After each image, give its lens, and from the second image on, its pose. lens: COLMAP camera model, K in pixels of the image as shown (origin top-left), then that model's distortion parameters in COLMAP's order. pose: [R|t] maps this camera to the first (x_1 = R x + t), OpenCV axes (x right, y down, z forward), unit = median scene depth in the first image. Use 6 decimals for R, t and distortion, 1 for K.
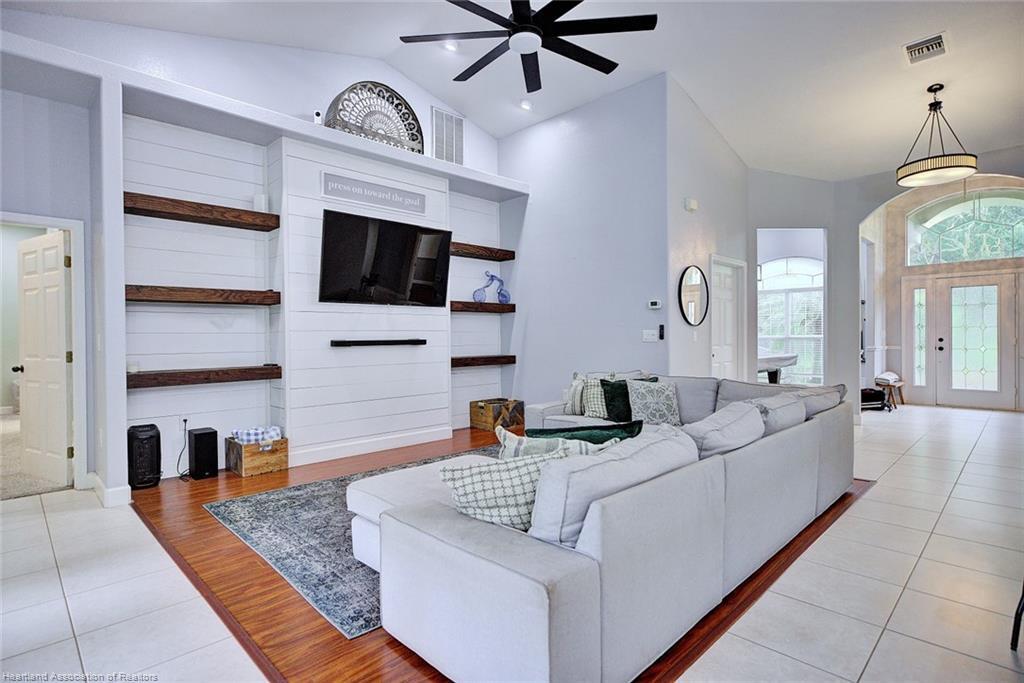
lens RADIAL K [[520.7, 0, 514.4], [0, 520.7, 343.4], [0, 0, 1]] dist [-0.000935, -0.000533]
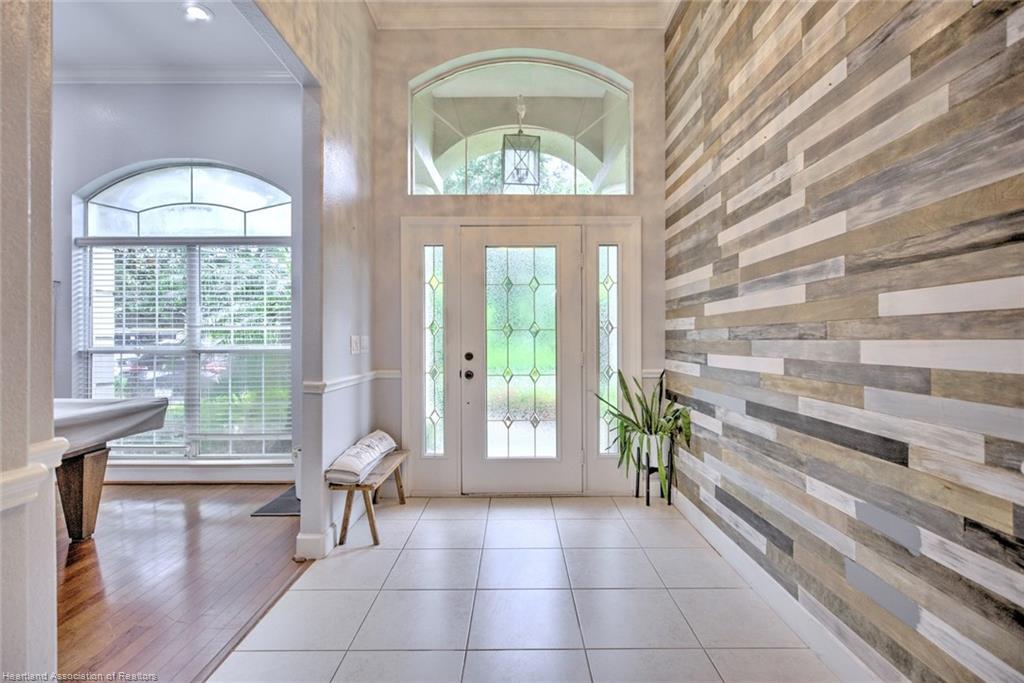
lens RADIAL K [[478.6, 0, 508.2], [0, 478.6, 338.1], [0, 0, 1]] dist [-0.003139, 0.000398]
pose [[0.717241, 0.007954, 0.696780, 0.568740], [0.005458, 0.999840, -0.017031, -0.016371], [-0.696804, 0.016018, 0.717083, 0.695446]]
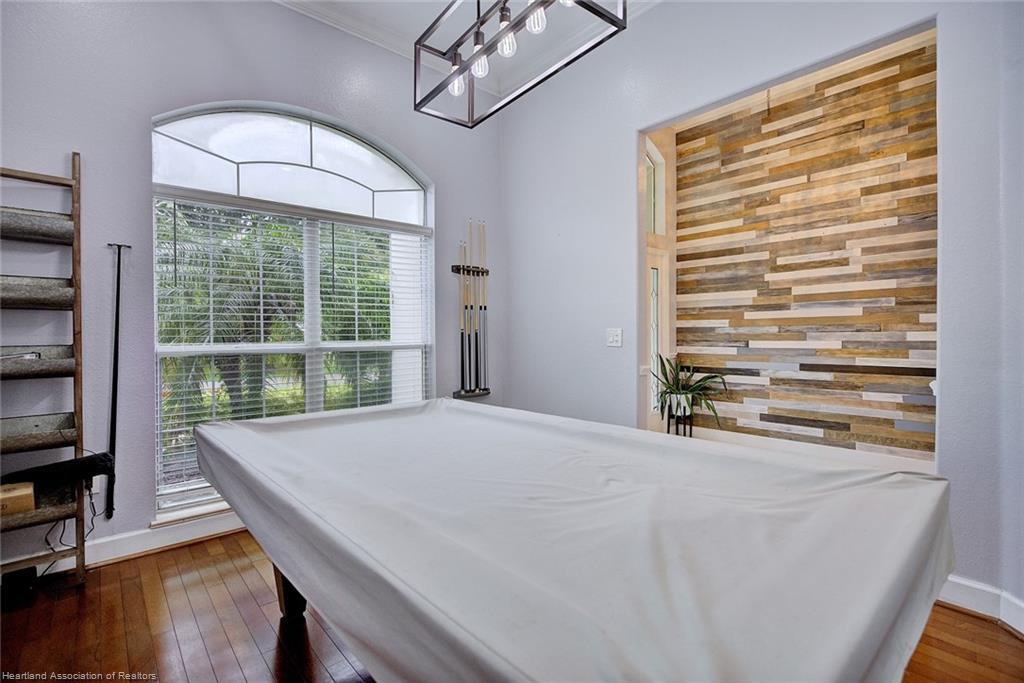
lens RADIAL K [[478.6, 0, 487.4], [0, 478.6, 338.1], [0, 0, 1]] dist [-0.003139, 0.000398]
pose [[0.093691, -0.001173, 0.995601, 0.270267], [0.020929, 0.999781, -0.000792, -0.020070], [-0.995381, 0.020911, 0.093695, 1.127735]]
